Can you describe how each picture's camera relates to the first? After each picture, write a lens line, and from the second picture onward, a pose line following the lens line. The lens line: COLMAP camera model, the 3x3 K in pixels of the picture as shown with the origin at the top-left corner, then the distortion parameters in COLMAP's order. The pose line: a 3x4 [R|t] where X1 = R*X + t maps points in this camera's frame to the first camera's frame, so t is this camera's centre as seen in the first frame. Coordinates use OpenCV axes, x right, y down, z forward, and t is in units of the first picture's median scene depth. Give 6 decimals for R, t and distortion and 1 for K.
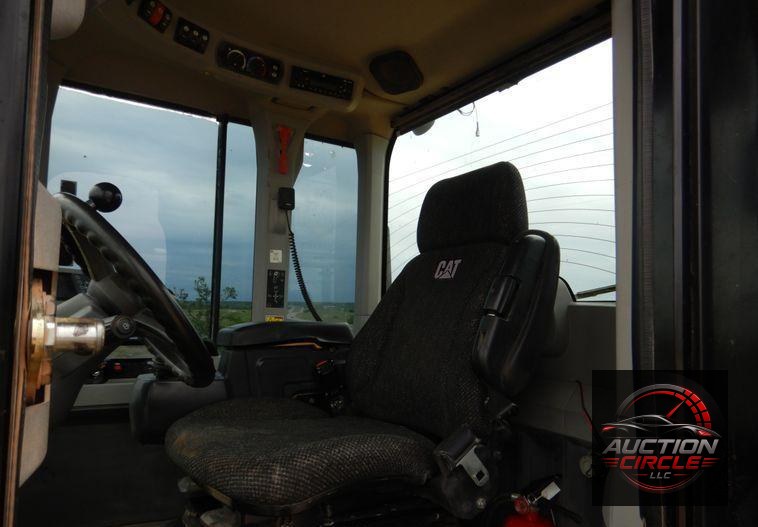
lens RADIAL K [[546.6, 0, 376.6], [0, 546.6, 283.5], [0, 0, 1]] dist [0.009653, 0.000101]
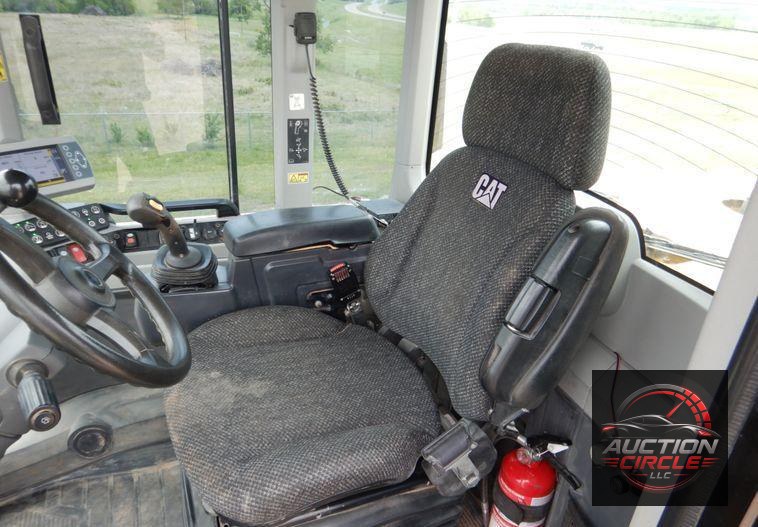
lens RADIAL K [[546.6, 0, 376.6], [0, 546.6, 283.5], [0, 0, 1]] dist [0.009653, 0.000101]
pose [[0.987923, 0.101159, -0.117366, 0.073242], [-0.028855, 0.864330, 0.502097, -0.290273], [0.152234, -0.492647, 0.856810, 0.227434]]
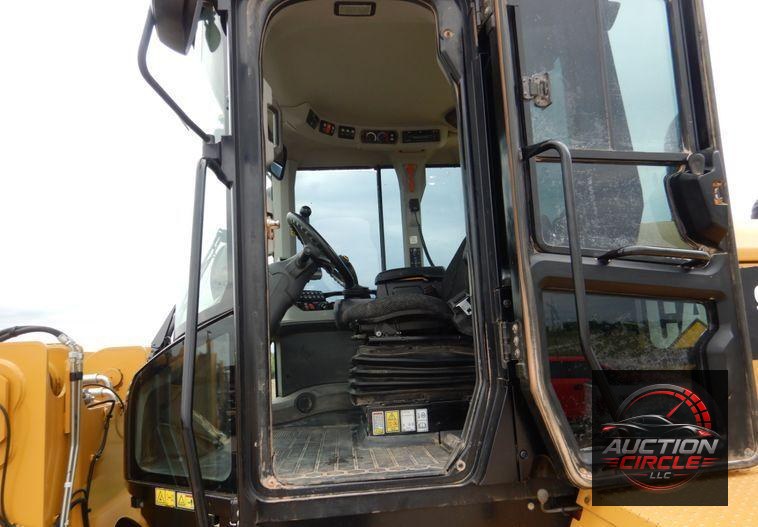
lens RADIAL K [[546.6, 0, 376.6], [0, 546.6, 283.5], [0, 0, 1]] dist [0.009653, 0.000101]
pose [[0.886768, -0.129659, -0.443656, 0.567461], [0.103344, 0.991168, -0.083108, 0.269167], [0.450513, 0.027848, 0.892335, -0.709125]]
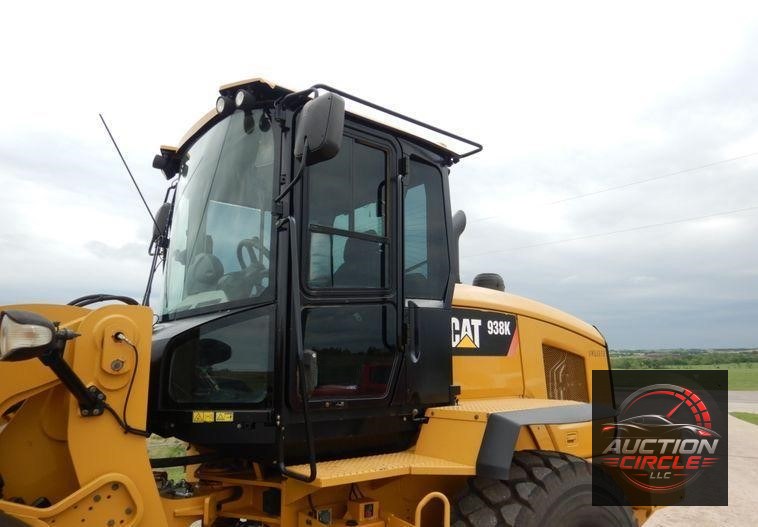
lens RADIAL K [[546.6, 0, 376.6], [0, 546.6, 283.5], [0, 0, 1]] dist [0.009653, 0.000101]
pose [[0.994009, -0.004986, 0.109182, -0.027334], [0.015179, 0.995576, -0.092725, 0.315546], [-0.108237, 0.093826, 0.989688, -1.726845]]
